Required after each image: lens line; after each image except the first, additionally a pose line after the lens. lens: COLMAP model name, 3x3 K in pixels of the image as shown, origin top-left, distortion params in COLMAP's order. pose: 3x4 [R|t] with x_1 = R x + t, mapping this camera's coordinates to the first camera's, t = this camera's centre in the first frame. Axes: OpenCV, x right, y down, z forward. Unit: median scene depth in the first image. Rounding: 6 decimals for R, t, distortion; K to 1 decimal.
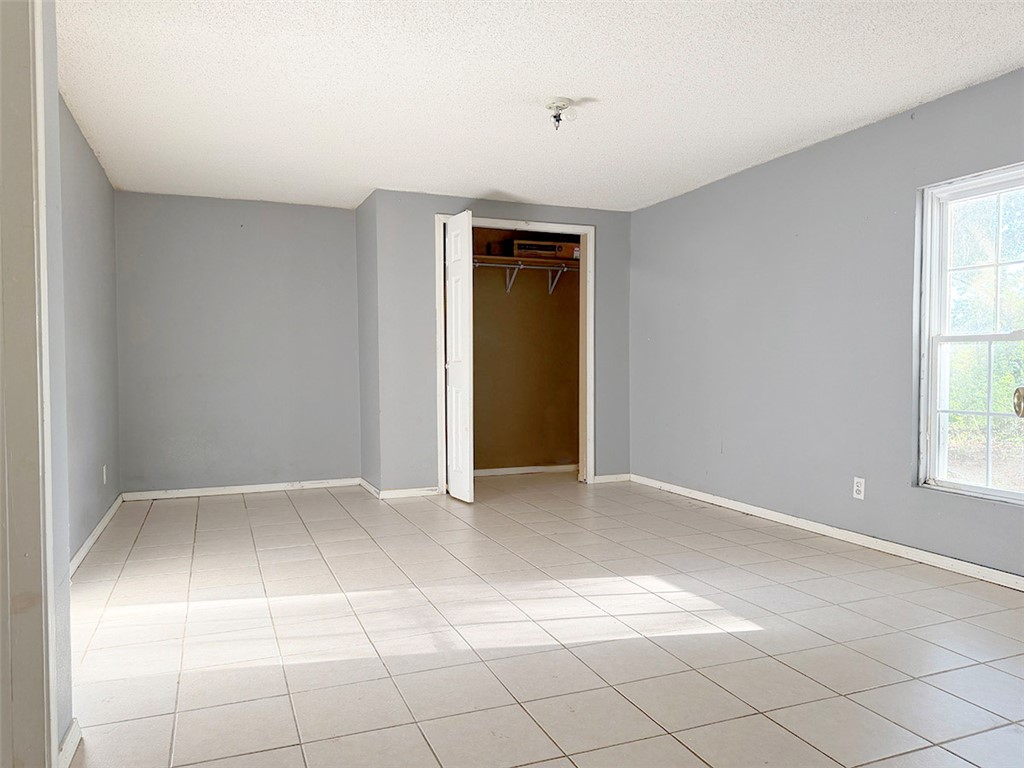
lens RADIAL K [[730.5, 0, 510.9], [0, 730.5, 385.3], [0, 0, 1]] dist [0.072721, -0.061520]
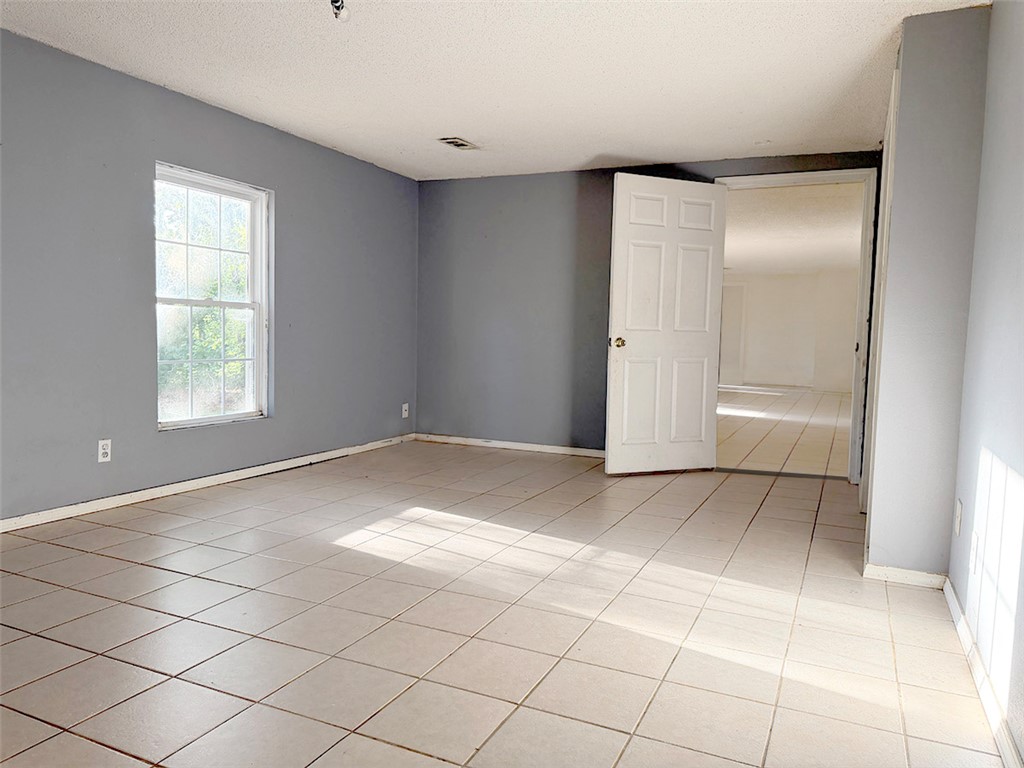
lens RADIAL K [[730.5, 0, 510.6], [0, 730.5, 384.9], [0, 0, 1]] dist [0.072721, -0.061520]
pose [[-0.680927, -0.071390, 0.728863, -0.729624], [-0.003156, 0.995514, 0.094559, -0.047475], [-0.732344, 0.062087, -0.678098, 1.596808]]
